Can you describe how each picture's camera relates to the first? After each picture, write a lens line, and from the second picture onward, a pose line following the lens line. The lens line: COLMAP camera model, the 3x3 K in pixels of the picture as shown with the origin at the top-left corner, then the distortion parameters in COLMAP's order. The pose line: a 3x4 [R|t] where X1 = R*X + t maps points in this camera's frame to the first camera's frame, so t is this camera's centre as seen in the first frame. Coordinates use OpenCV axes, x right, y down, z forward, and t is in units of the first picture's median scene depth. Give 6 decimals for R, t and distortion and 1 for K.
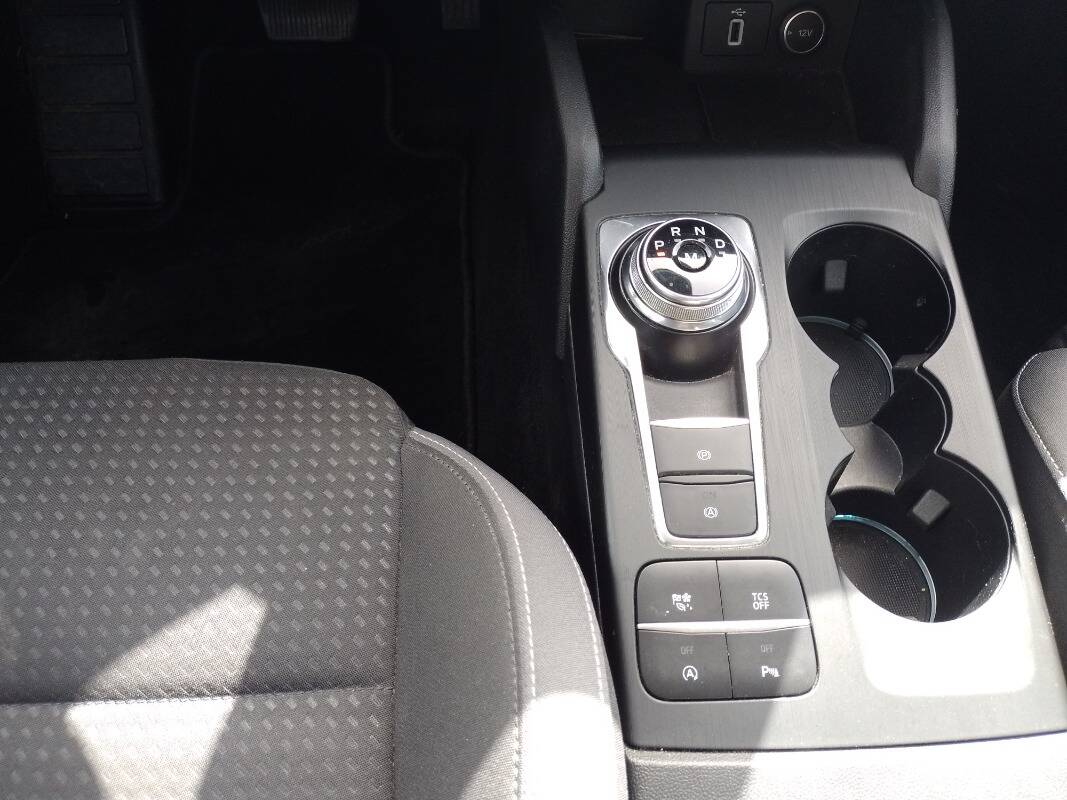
lens RADIAL K [[783.5, 0, 535.3], [0, 783.5, 400.2], [0, 0, 1]] dist [0.020671, -0.027417]
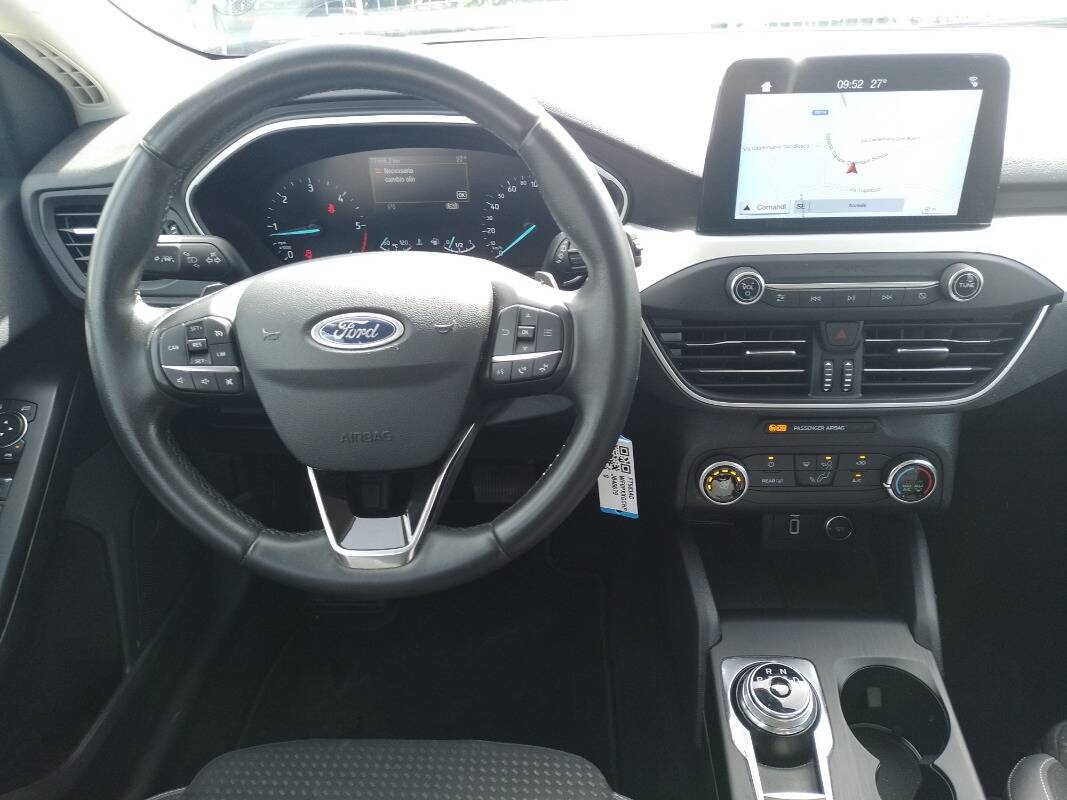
lens RADIAL K [[783.5, 0, 527.1], [0, 783.5, 404.5], [0, 0, 1]] dist [0.020671, -0.027417]
pose [[0.993566, -0.011016, -0.112714, -0.143066], [-0.037687, 0.906374, -0.420792, -0.000193], [0.106797, 0.422332, 0.900128, -0.835423]]
